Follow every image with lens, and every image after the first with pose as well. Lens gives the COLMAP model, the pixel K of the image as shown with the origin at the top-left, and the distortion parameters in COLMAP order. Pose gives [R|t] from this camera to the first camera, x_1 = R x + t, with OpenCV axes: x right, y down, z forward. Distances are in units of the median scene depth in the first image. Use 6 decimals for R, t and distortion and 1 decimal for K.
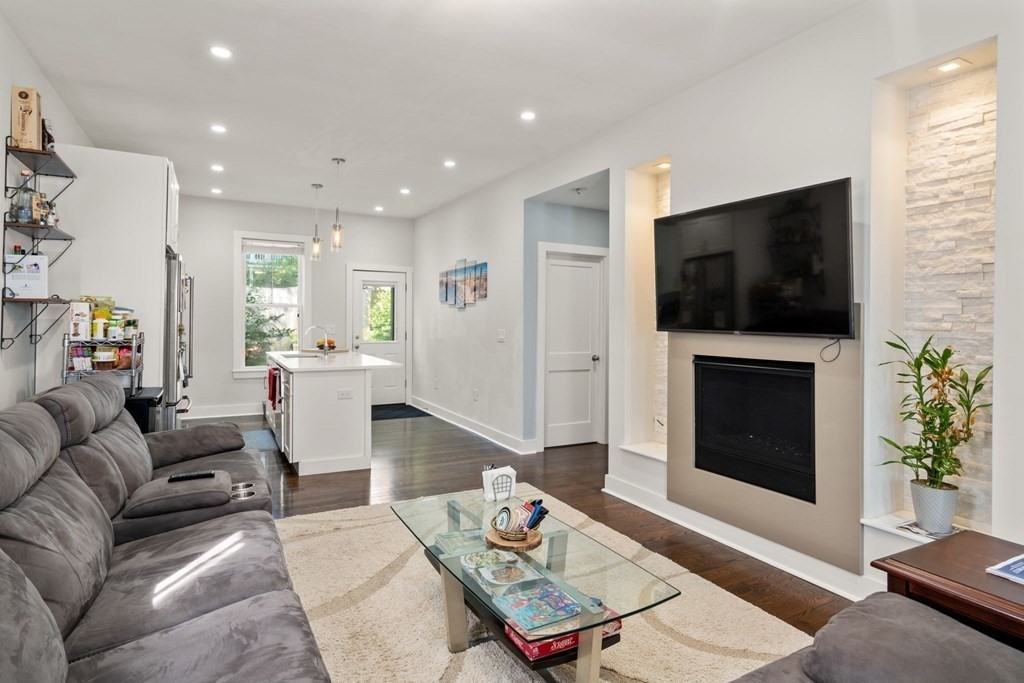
lens RADIAL K [[550.6, 0, 508.0], [0, 550.6, 321.2], [0, 0, 1]] dist [-0.002314, 0.000347]
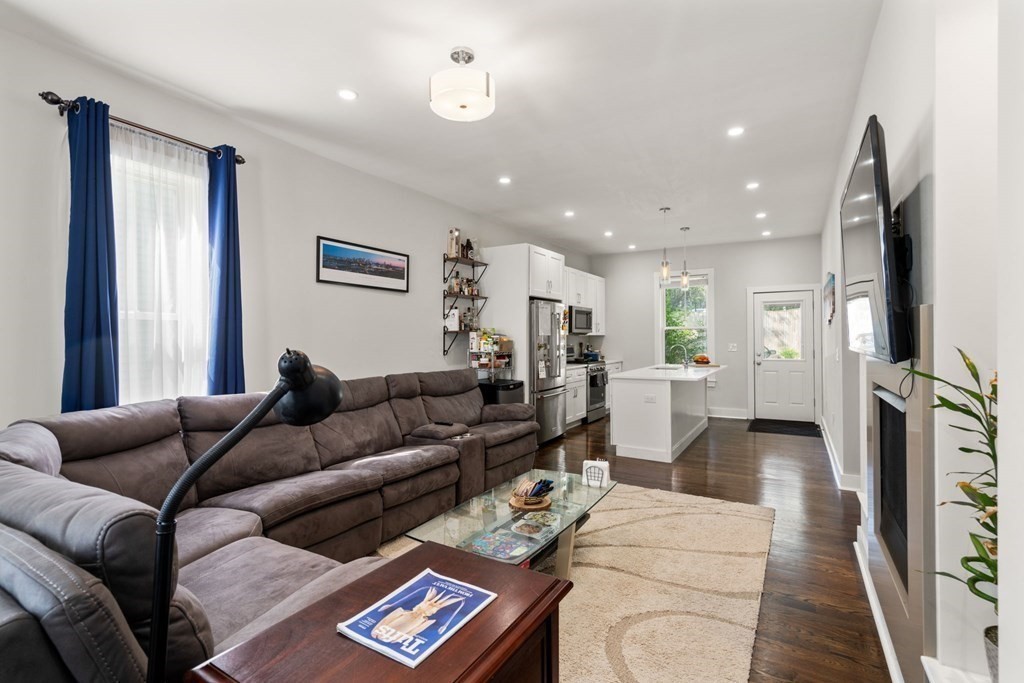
lens RADIAL K [[474.5, 0, 511.7], [0, 474.5, 338.1], [0, 0, 1]] dist [-0.004792, -0.000864]
pose [[0.511247, -0.013225, -0.859332, 0.343402], [0.008436, 0.999911, -0.010369, 0.002591], [0.859393, -0.001948, 0.511313, 0.132268]]
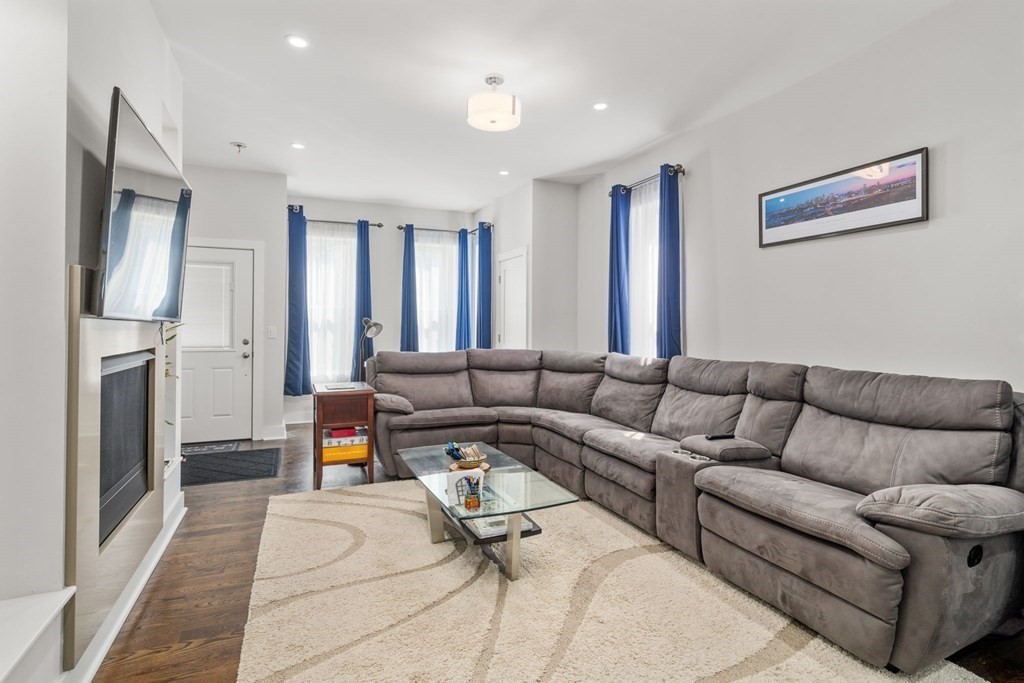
lens RADIAL K [[507.2, 0, 510.9], [0, 507.2, 316.9], [0, 0, 1]] dist [-0.024335, 0.001236]
pose [[-0.996366, -0.007770, 0.084819, -0.077080], [-0.009248, 0.999812, -0.017047, 0.011178], [-0.084670, -0.017769, -0.996251, 0.807196]]
